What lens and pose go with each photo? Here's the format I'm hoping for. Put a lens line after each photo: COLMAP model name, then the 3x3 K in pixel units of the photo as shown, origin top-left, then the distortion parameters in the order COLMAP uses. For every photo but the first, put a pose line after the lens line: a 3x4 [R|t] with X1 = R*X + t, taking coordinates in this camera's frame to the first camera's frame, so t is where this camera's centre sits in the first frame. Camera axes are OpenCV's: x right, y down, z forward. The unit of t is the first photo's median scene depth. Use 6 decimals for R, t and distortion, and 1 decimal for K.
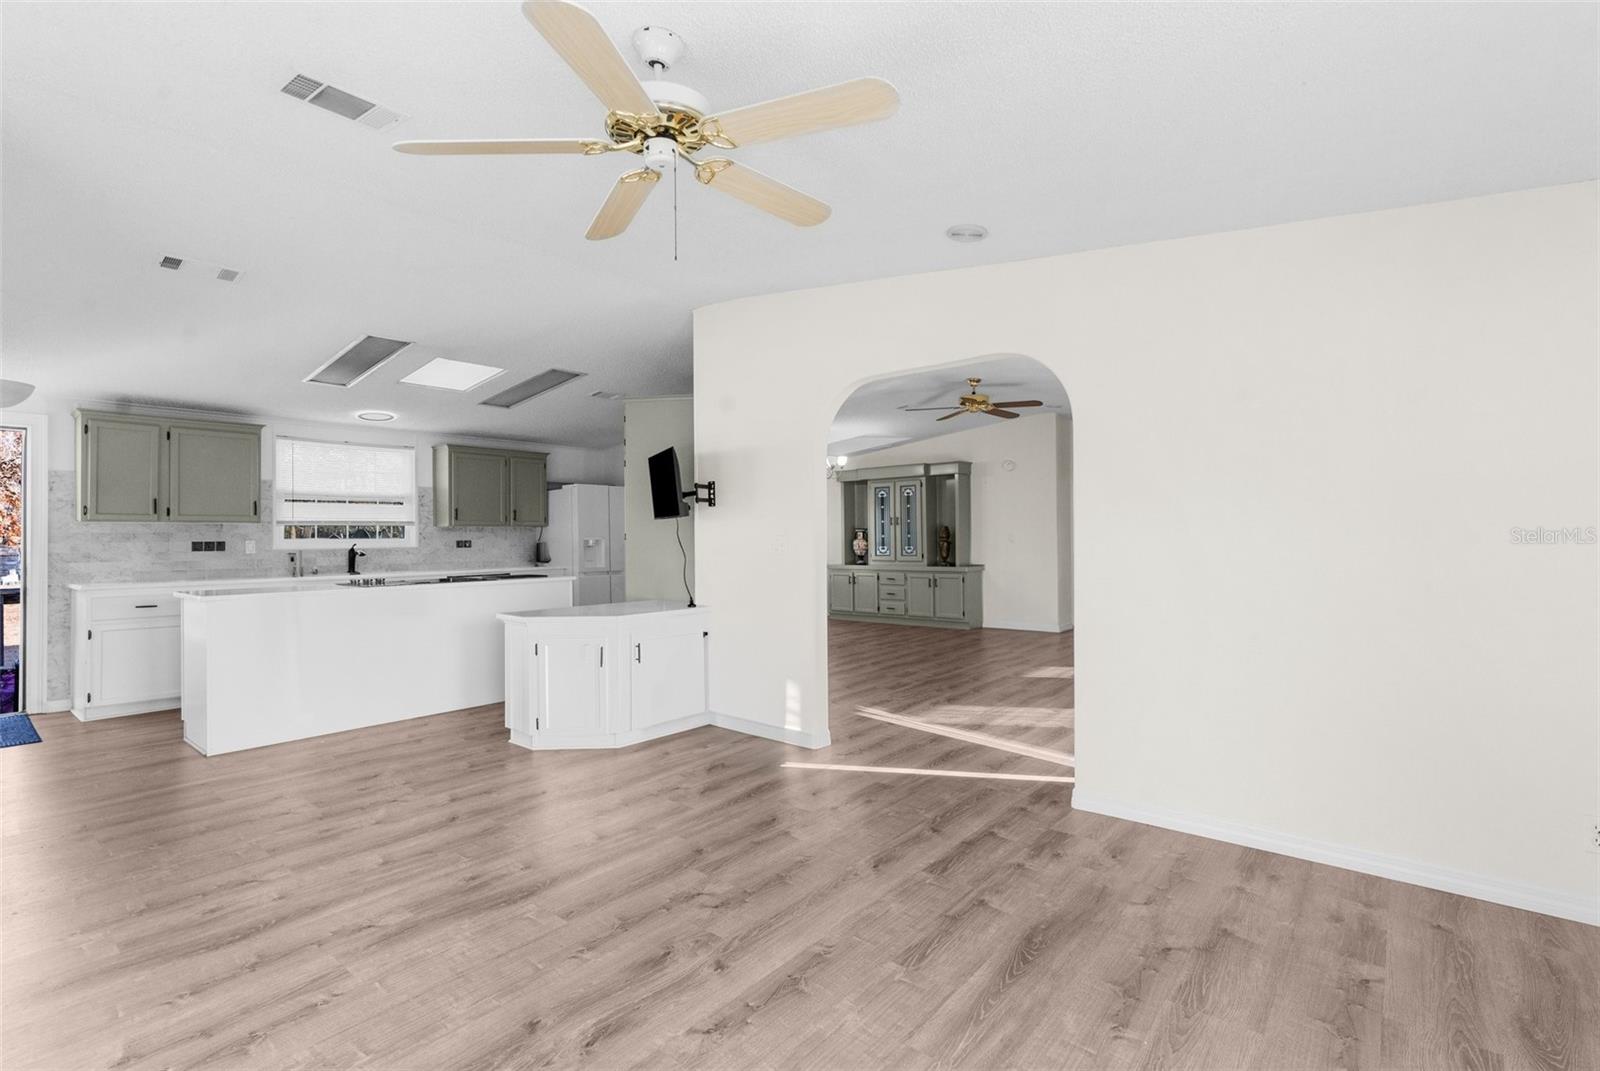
lens RADIAL K [[735.5, 0, 811.4], [0, 735.5, 527.3], [0, 0, 1]] dist [-0.010586, 0.002435]
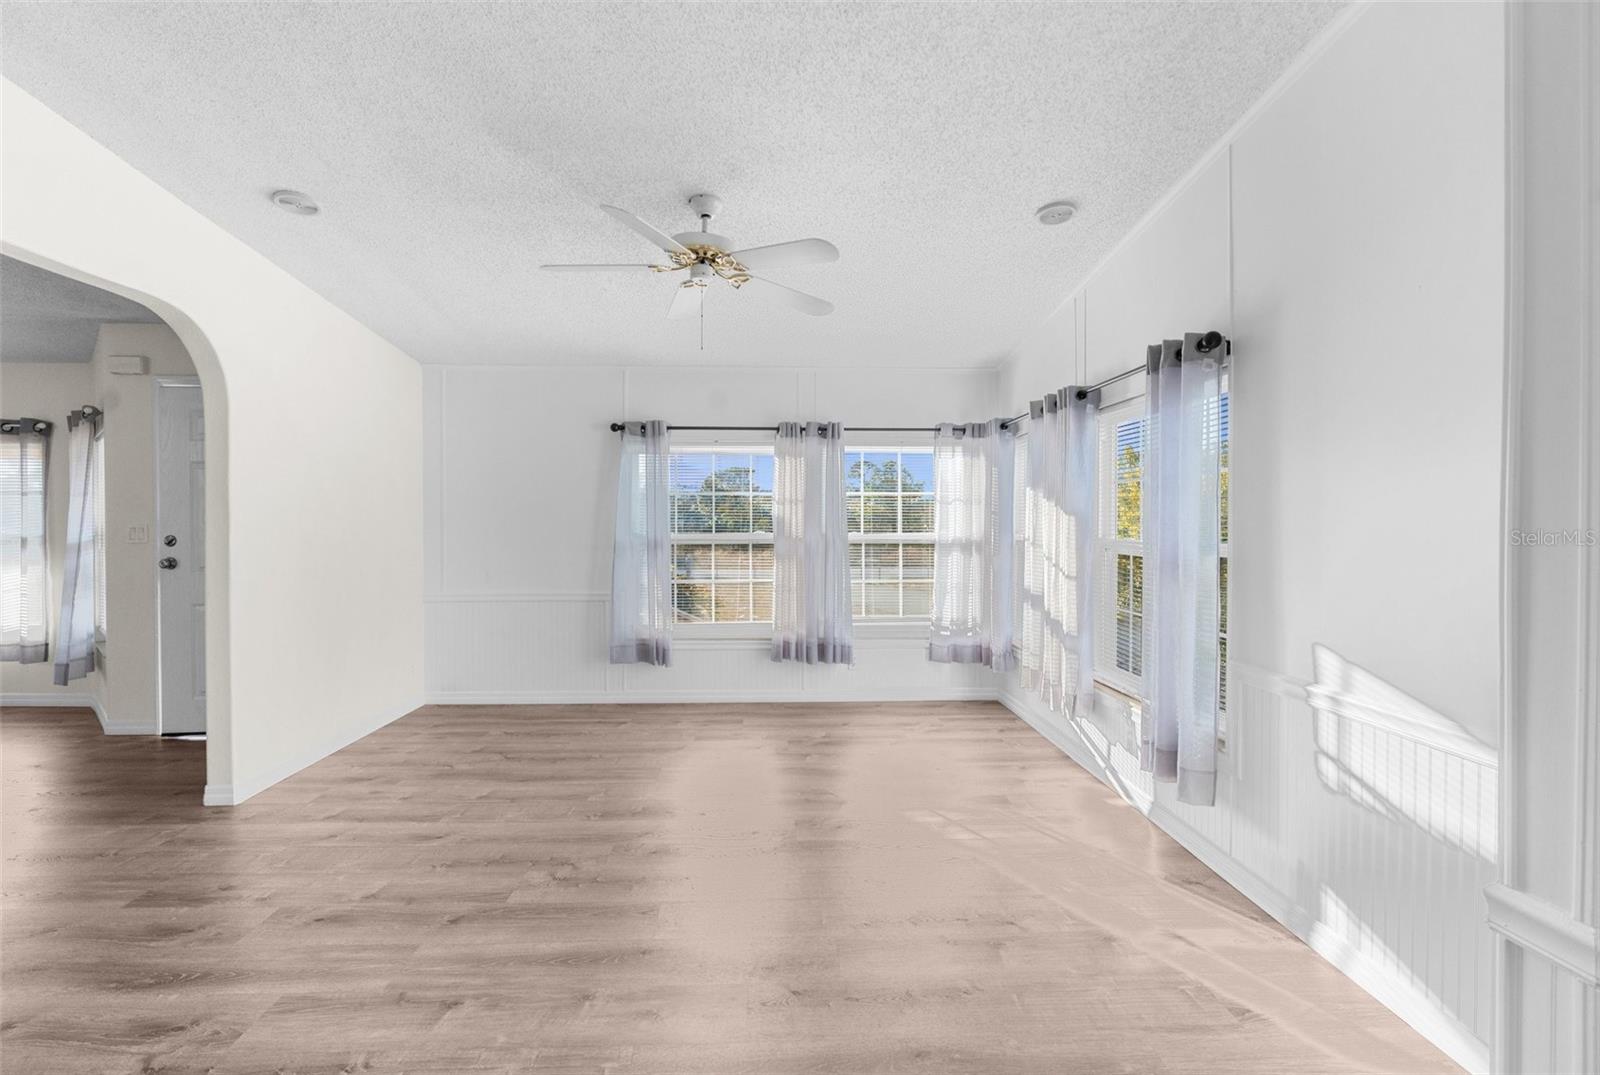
lens RADIAL K [[735.5, 0, 794.0], [0, 735.5, 526.3], [0, 0, 1]] dist [-0.010586, 0.002435]
pose [[-0.656073, 0.001600, 0.754696, -0.426162], [-0.006365, 0.999950, -0.007653, 0.007740], [-0.754671, -0.009824, -0.656030, 0.535272]]
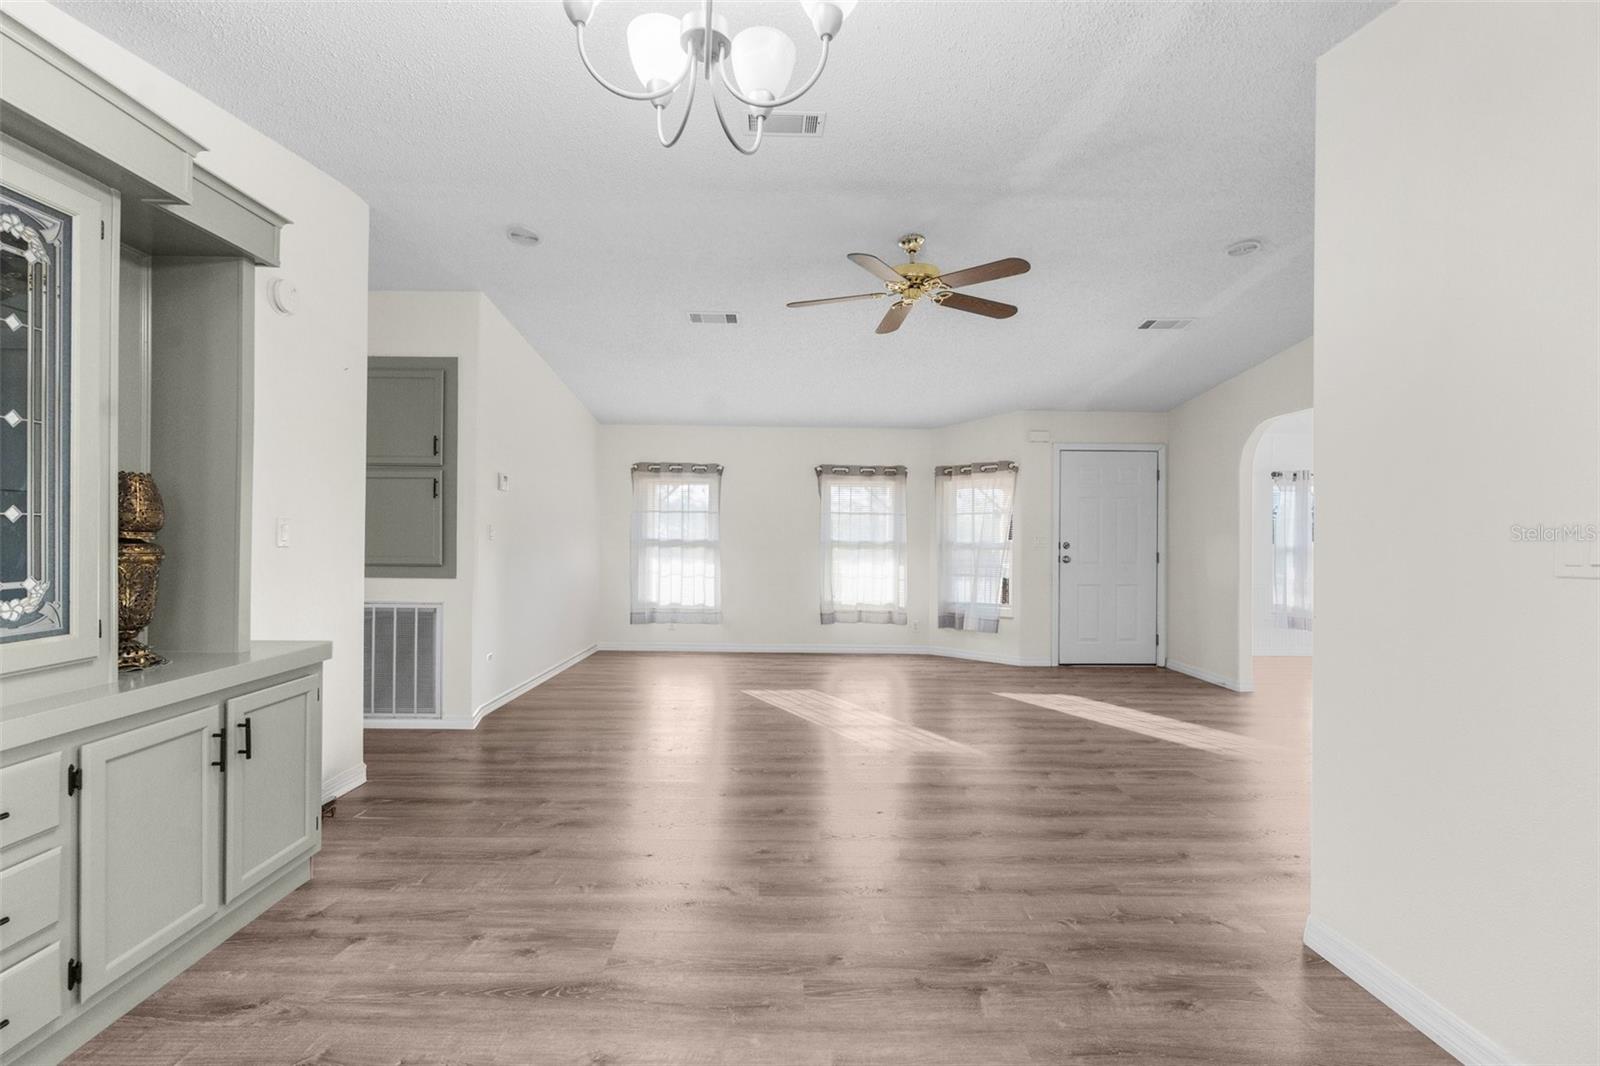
lens RADIAL K [[735.5, 0, 784.4], [0, 735.5, 530.3], [0, 0, 1]] dist [-0.010586, 0.002435]
pose [[-0.637005, 0.007268, 0.770825, -0.138602], [-0.014033, 0.999680, -0.021023, 0.024729], [-0.770732, -0.024209, -0.636699, 1.489141]]
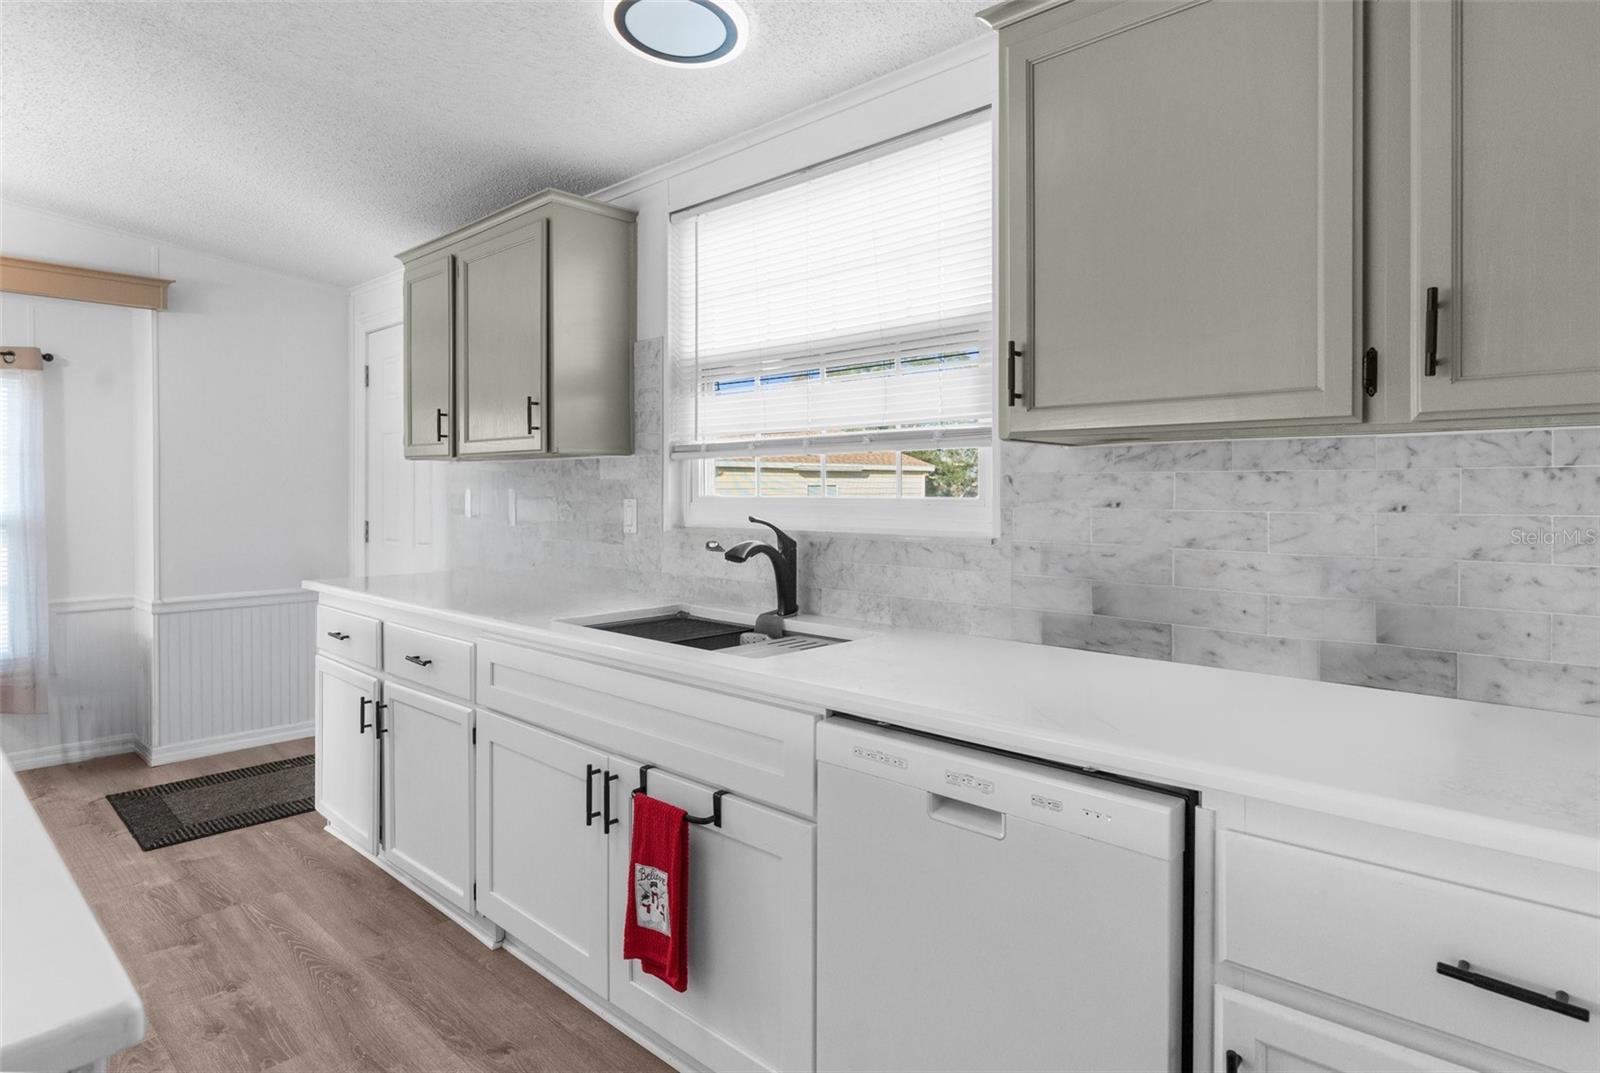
lens RADIAL K [[864.0, 0, 812.7], [0, 864.0, 500.4], [0, 0, 1]] dist [-0.019543, 0.003513]
pose [[-0.056148, 0.021538, -0.998190, -0.289436], [0.012393, 0.999705, 0.020874, 0.009392], [0.998346, -0.011199, -0.056398, 1.043514]]
